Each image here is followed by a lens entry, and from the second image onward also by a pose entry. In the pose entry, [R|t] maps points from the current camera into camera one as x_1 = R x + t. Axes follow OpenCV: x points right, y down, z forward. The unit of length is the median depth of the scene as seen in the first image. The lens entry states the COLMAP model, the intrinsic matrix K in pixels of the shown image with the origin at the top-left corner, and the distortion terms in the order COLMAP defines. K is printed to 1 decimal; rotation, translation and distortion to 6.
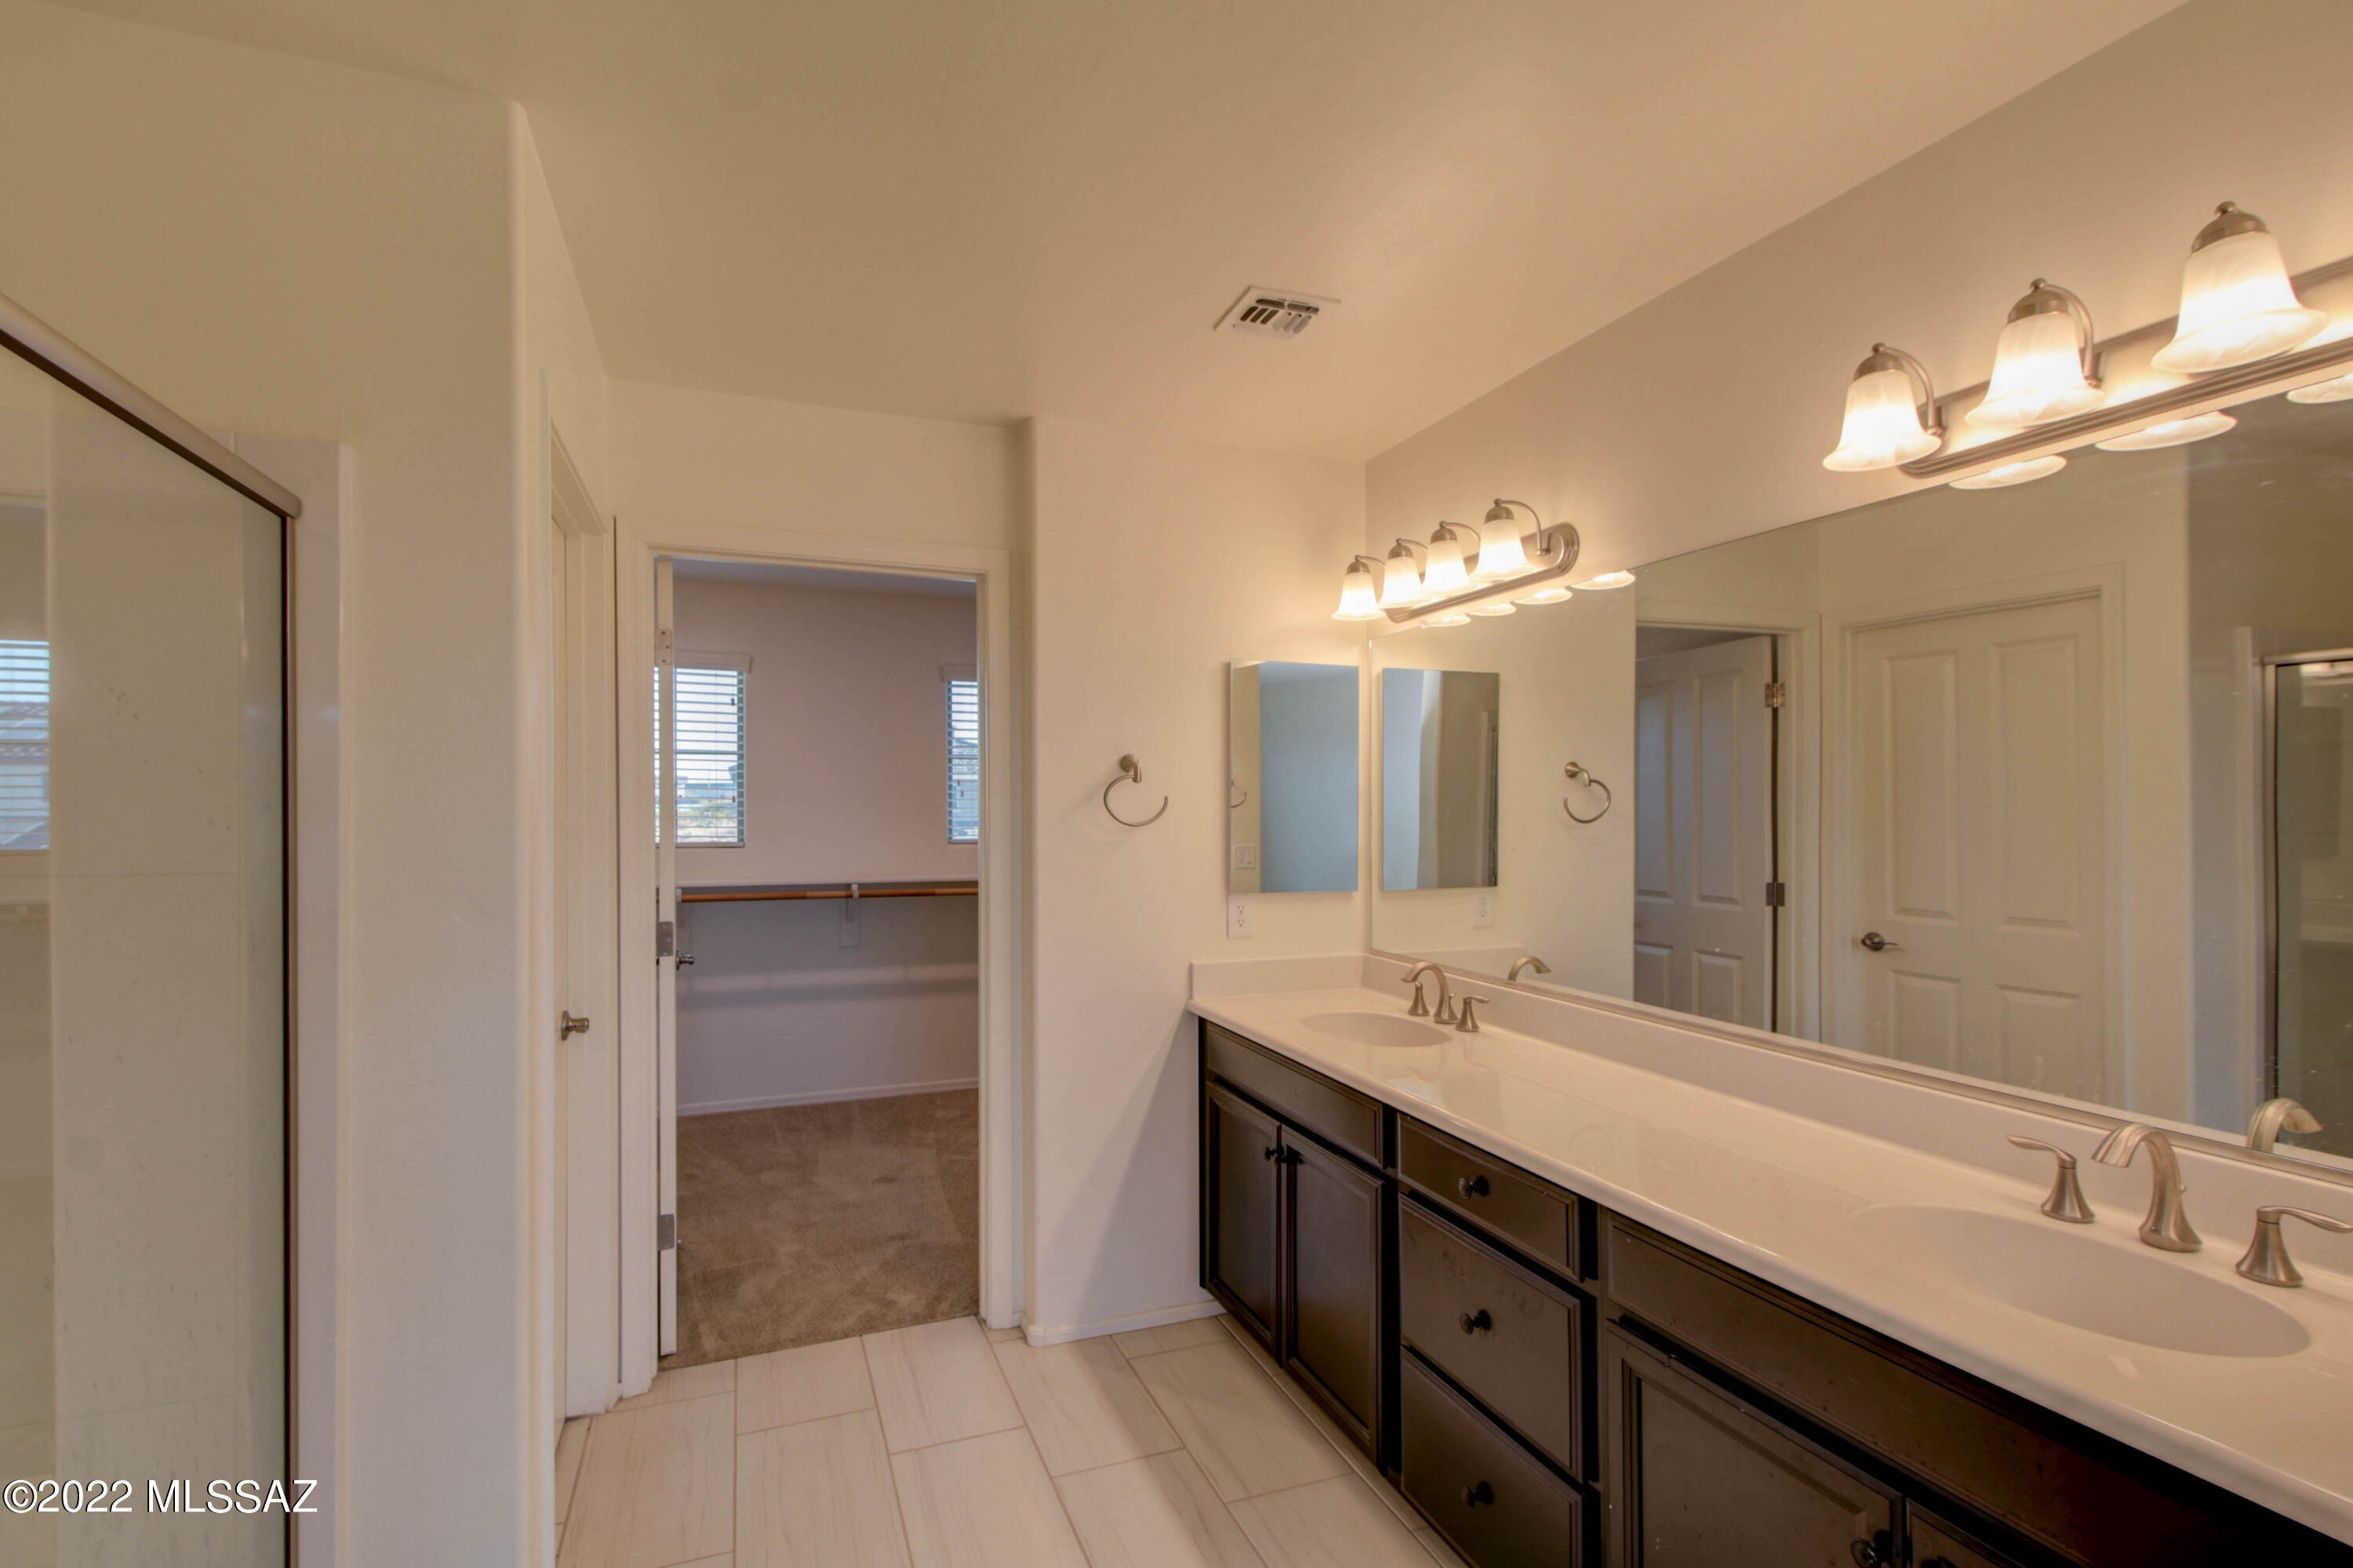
lens RADIAL K [[1091.0, 0, 1194.1], [0, 1091.0, 794.7], [0, 0, 1]] dist [0.015922, -0.000642]
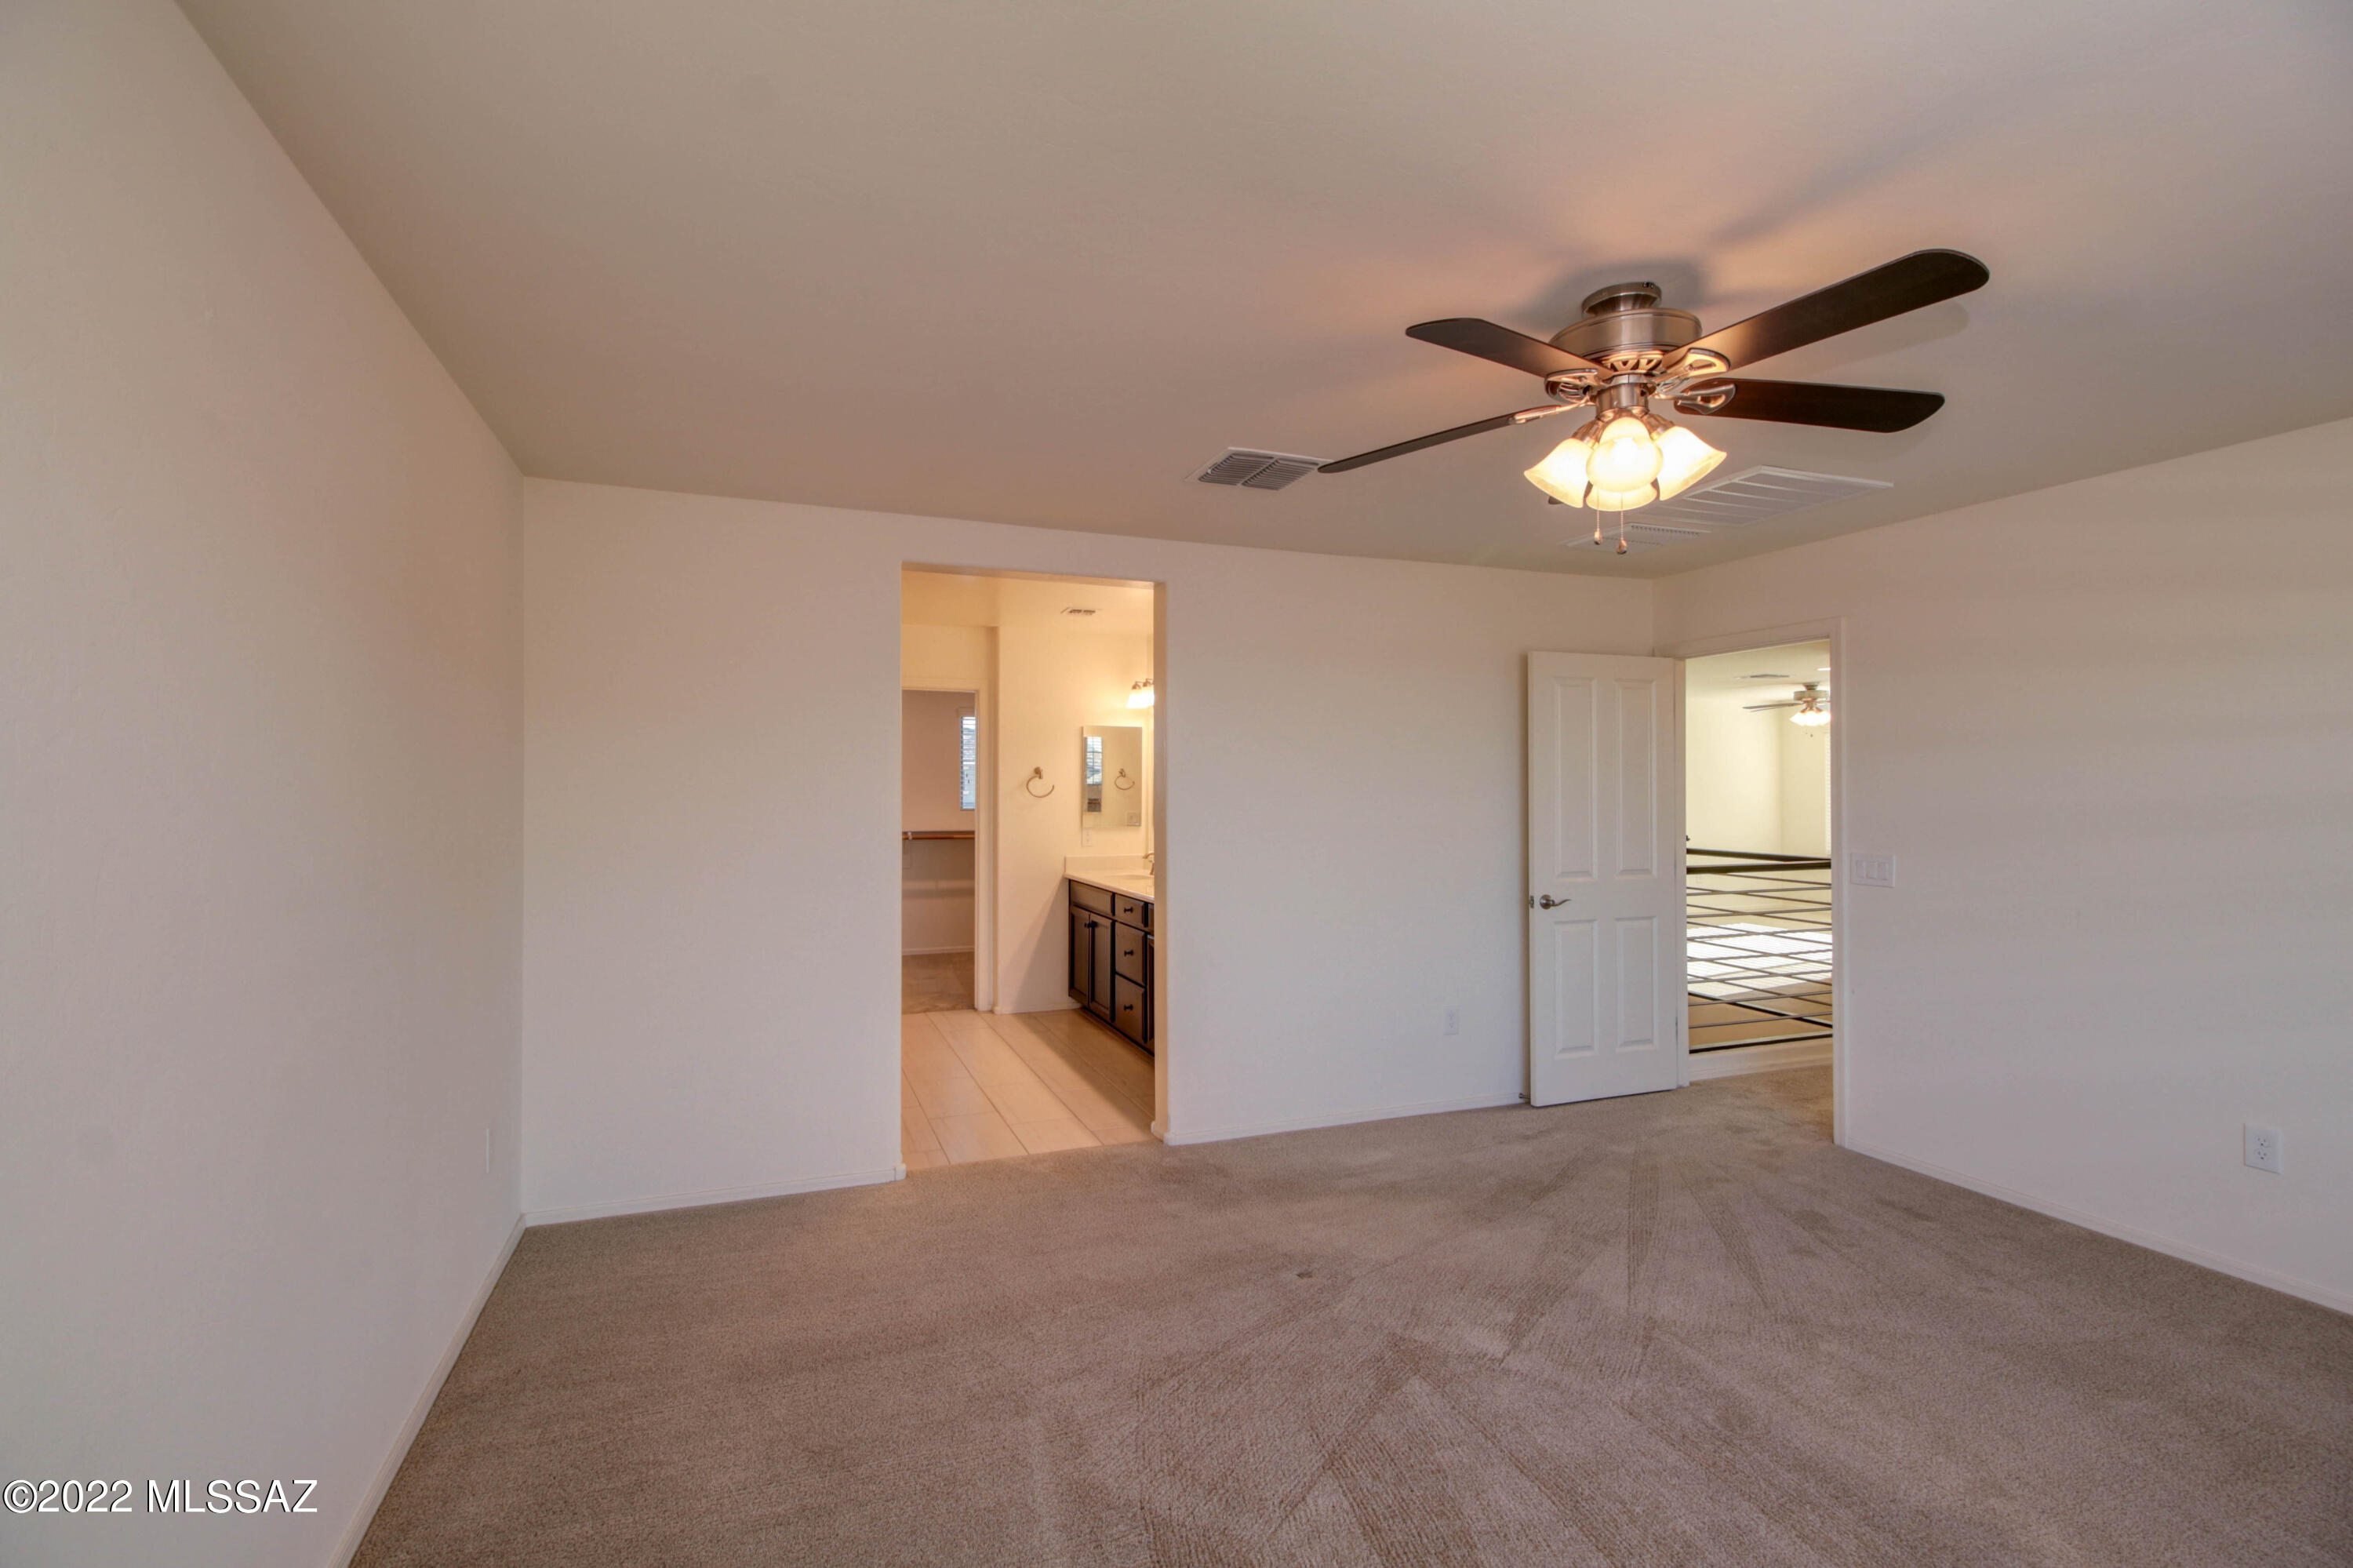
lens RADIAL K [[1091.0, 0, 1161.2], [0, 1091.0, 767.6], [0, 0, 1]] dist [0.015922, -0.000642]
pose [[0.999603, 0.001744, -0.028137, 0.271586], [-0.002052, 0.999938, -0.010920, -0.010332], [0.028116, 0.010974, 0.999544, -1.348614]]
